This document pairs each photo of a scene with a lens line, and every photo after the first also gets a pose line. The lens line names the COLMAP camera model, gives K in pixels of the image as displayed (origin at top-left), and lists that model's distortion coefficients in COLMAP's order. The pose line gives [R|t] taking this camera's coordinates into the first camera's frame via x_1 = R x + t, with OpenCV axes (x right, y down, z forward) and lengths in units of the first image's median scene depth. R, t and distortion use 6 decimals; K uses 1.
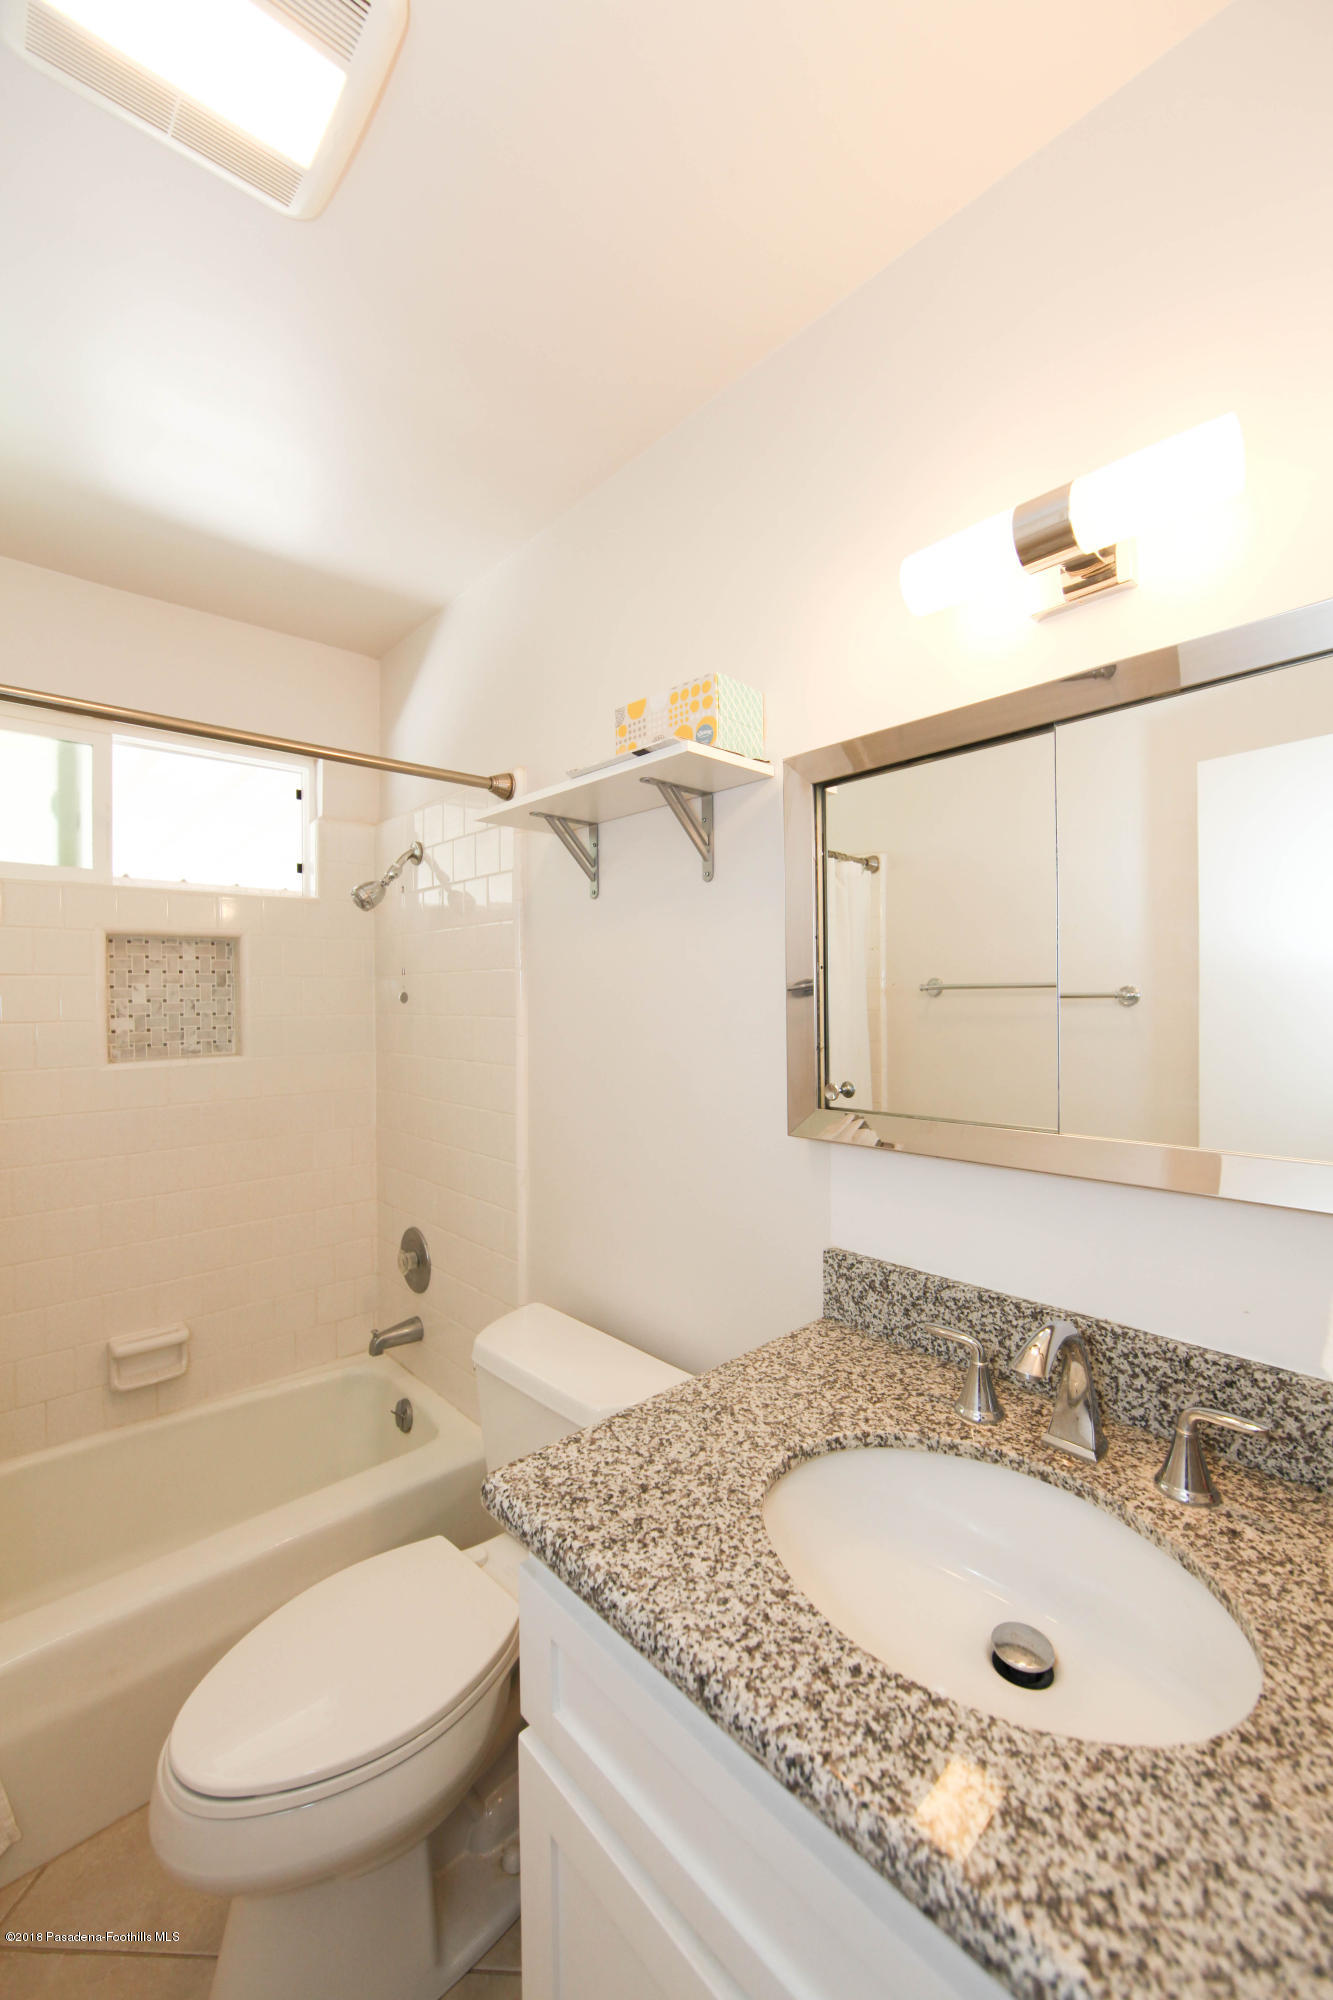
lens RADIAL K [[776.5, 0, 666.5], [0, 776.5, 1000.0], [0, 0, 1]] dist [0.000151, -0.000210]
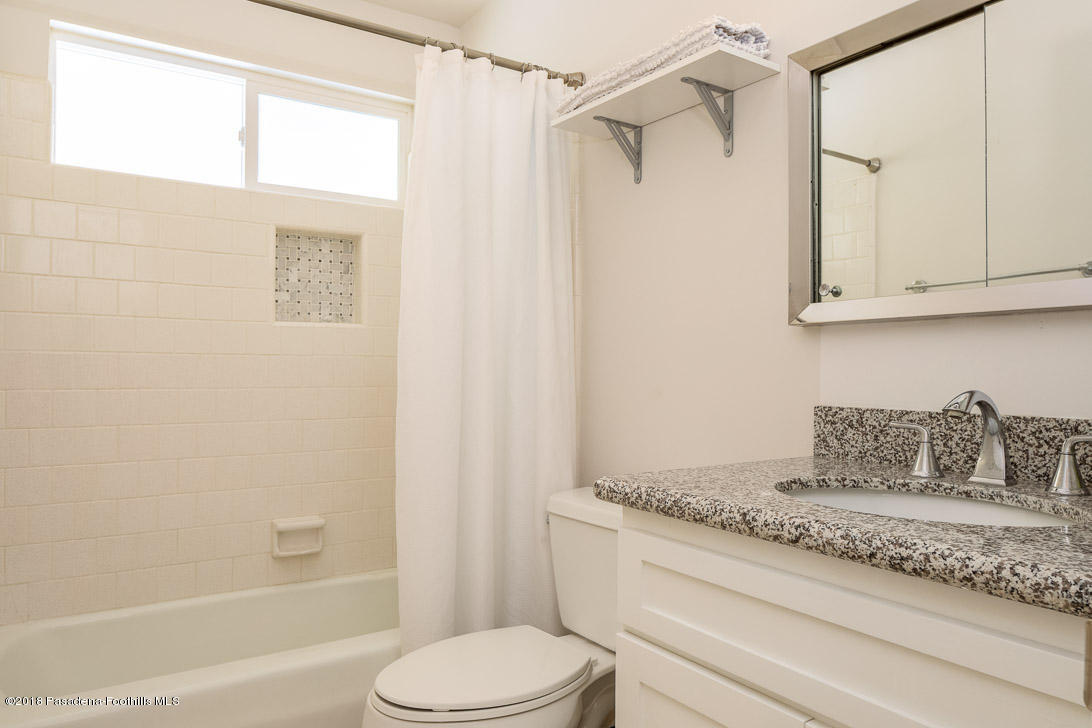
lens RADIAL K [[730.0, 0, 546.0], [0, 730.0, 364.0], [0, 0, 1]] dist [-0.002453, 0.004014]
pose [[0.988962, 0.015573, -0.147346, -0.084010], [-0.017479, 0.999779, -0.011654, 0.284328], [0.147132, 0.014101, 0.989016, -0.374903]]
